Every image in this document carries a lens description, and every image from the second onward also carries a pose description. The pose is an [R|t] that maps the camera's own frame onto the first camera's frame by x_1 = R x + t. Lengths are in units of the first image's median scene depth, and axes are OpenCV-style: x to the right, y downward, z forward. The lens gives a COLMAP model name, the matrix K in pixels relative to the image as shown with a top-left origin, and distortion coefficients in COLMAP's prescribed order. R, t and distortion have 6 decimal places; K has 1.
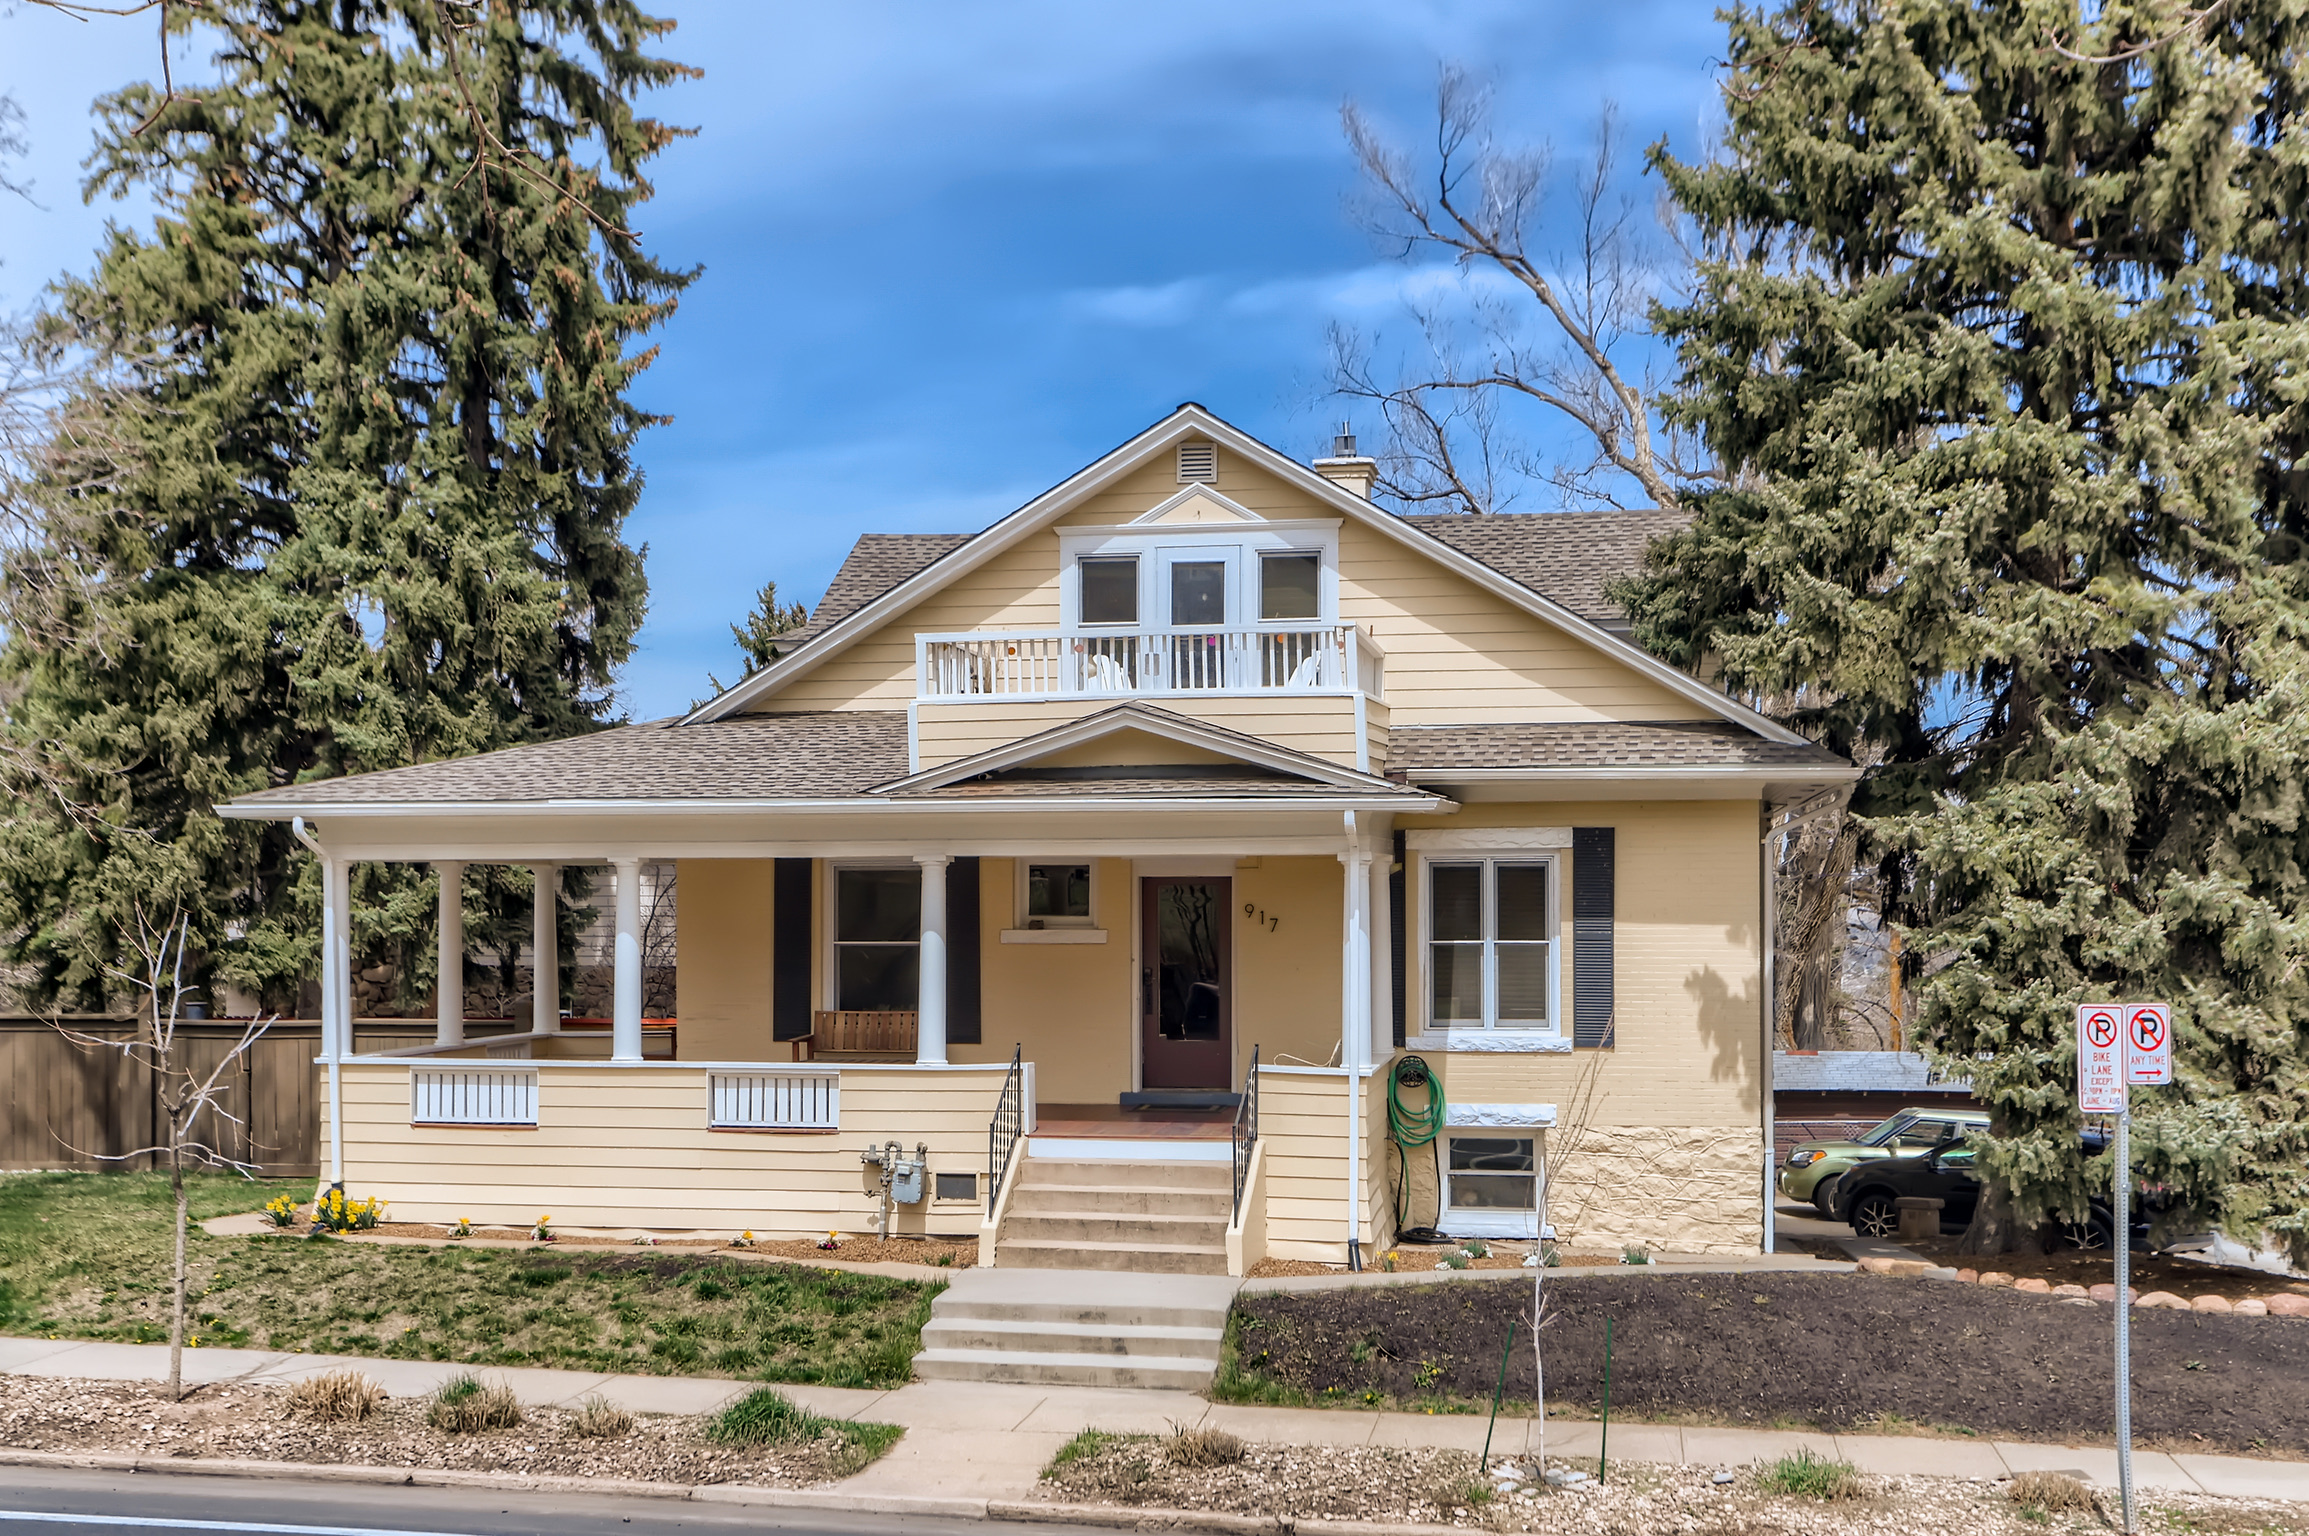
lens RADIAL K [[2674.4, 0, 1155.6], [0, 2674.4, 772.6], [0, 0, 1]] dist [0.028927, 0.000000]
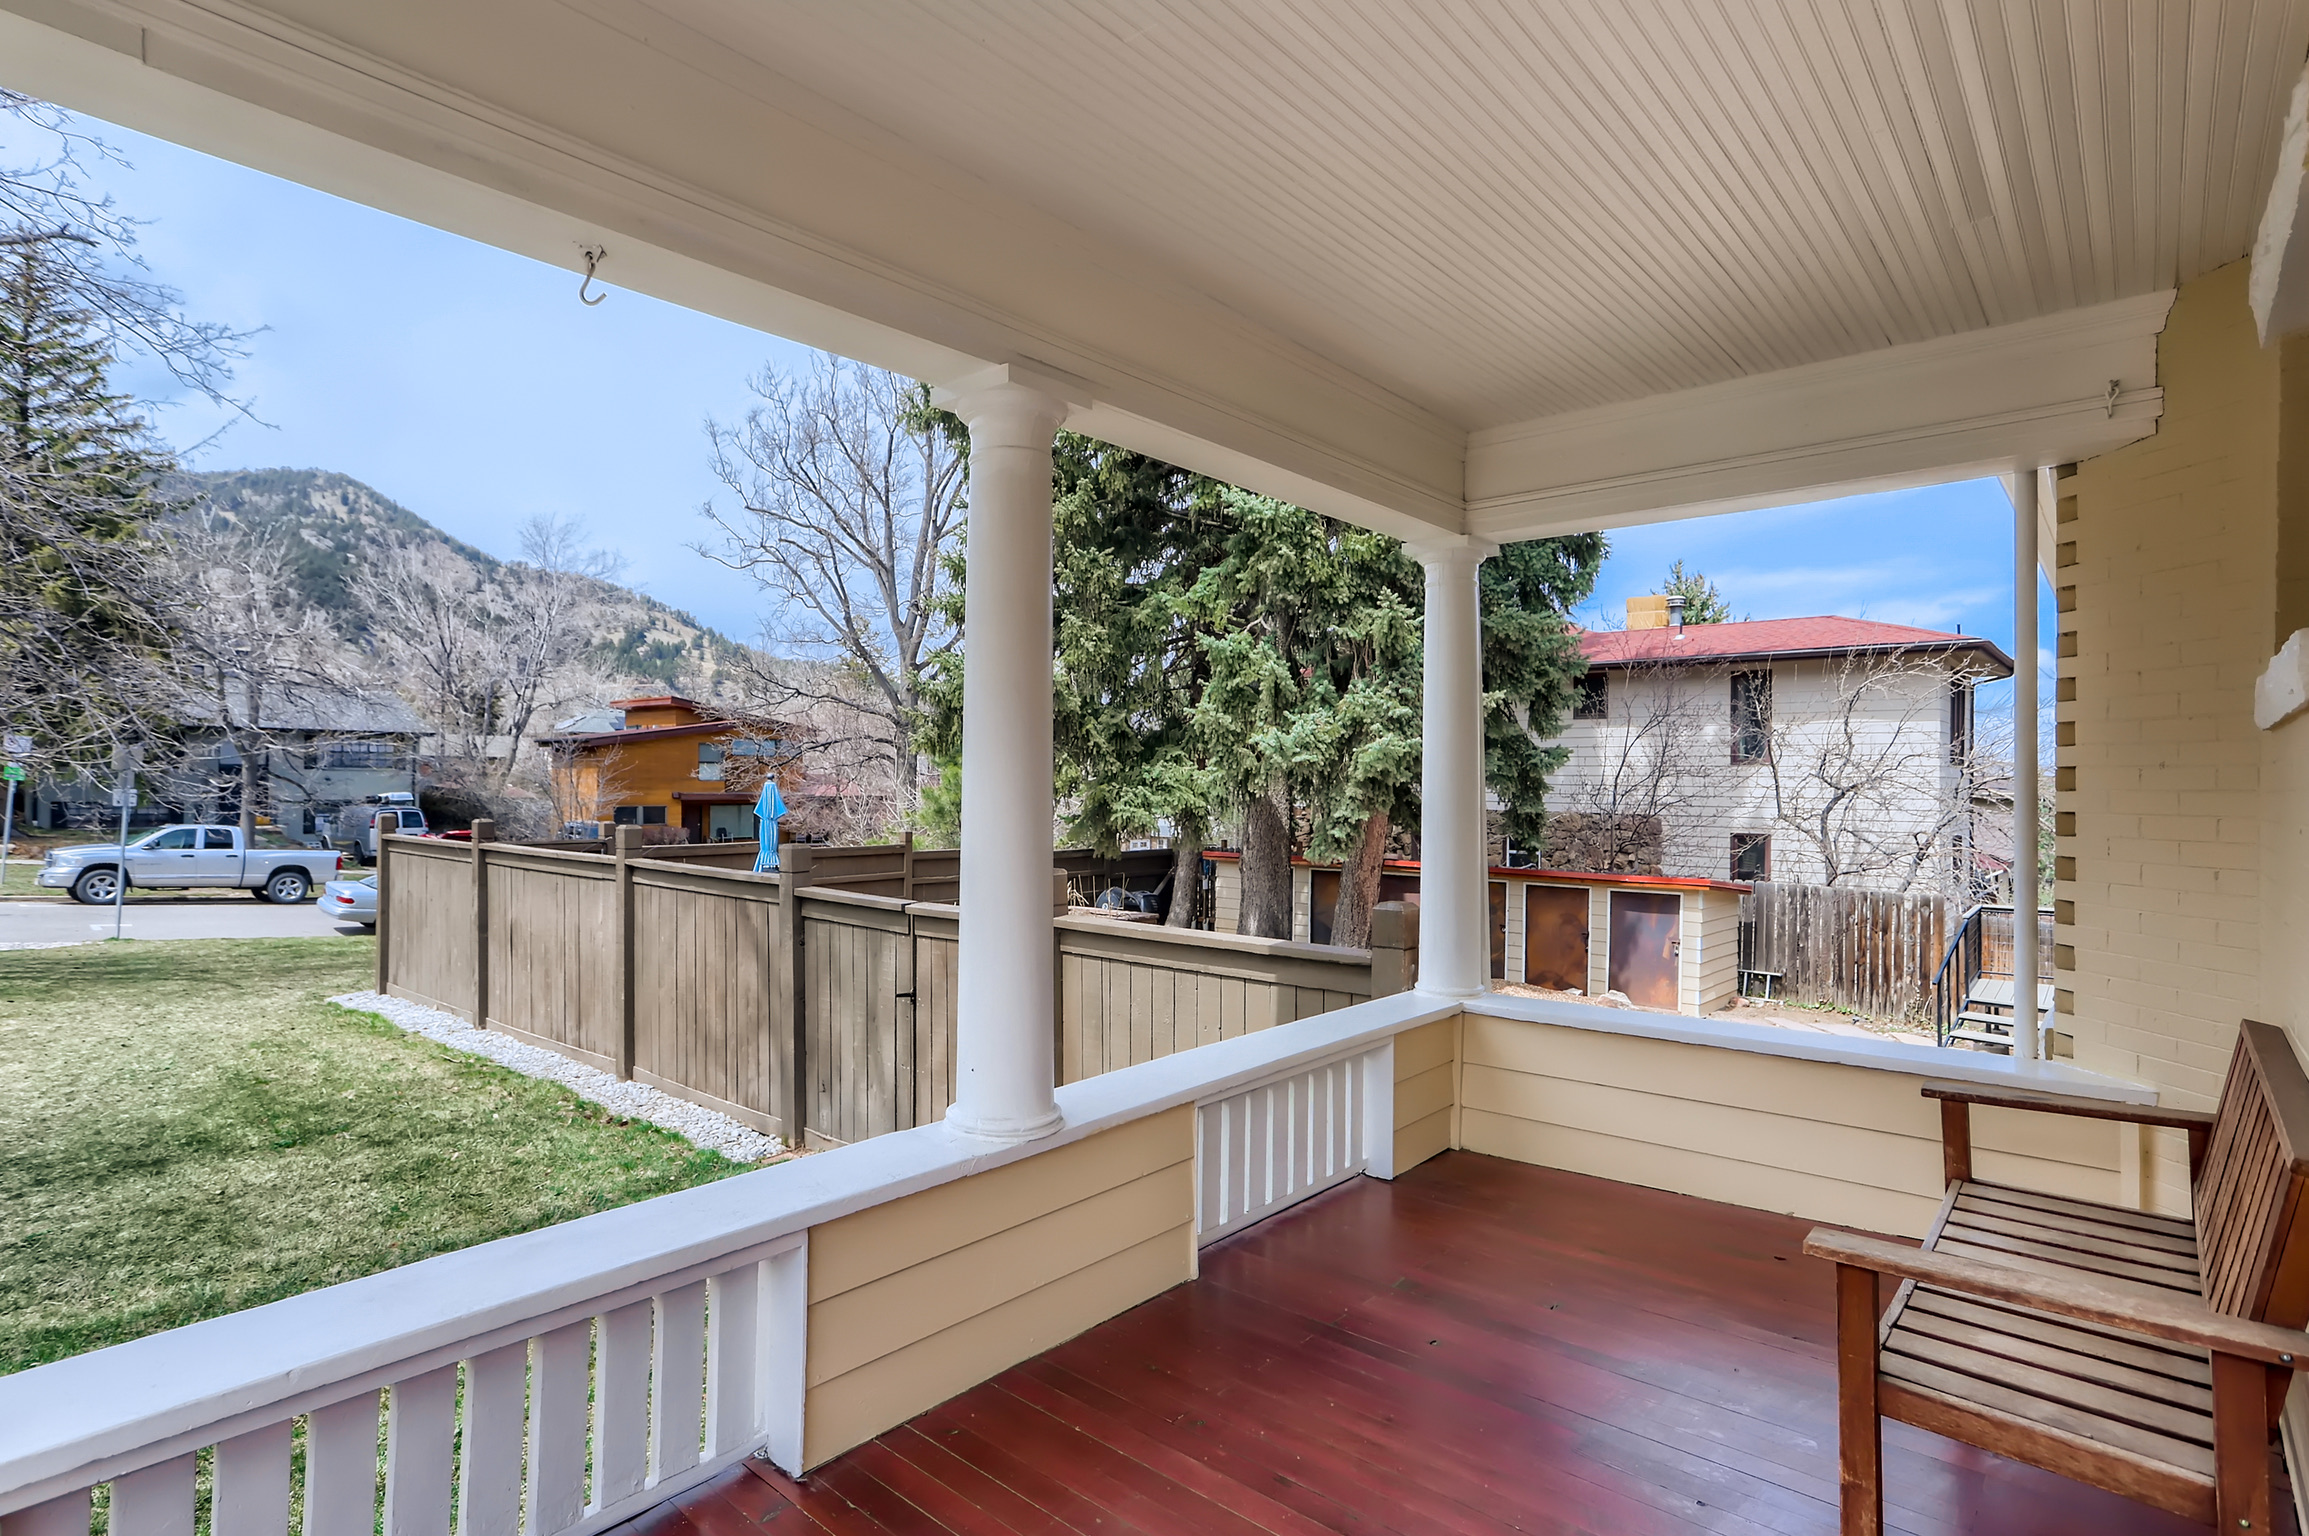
lens RADIAL K [[1142.7, 0, 1163.3], [0, 1142.7, 768.5], [0, 0, 1]] dist [-0.001729, -0.000031]
pose [[0.863148, 0.008011, -0.504888, -0.152545], [0.011914, 0.999273, 0.036223, 0.048437], [0.504811, -0.037280, 0.862425, 0.694263]]
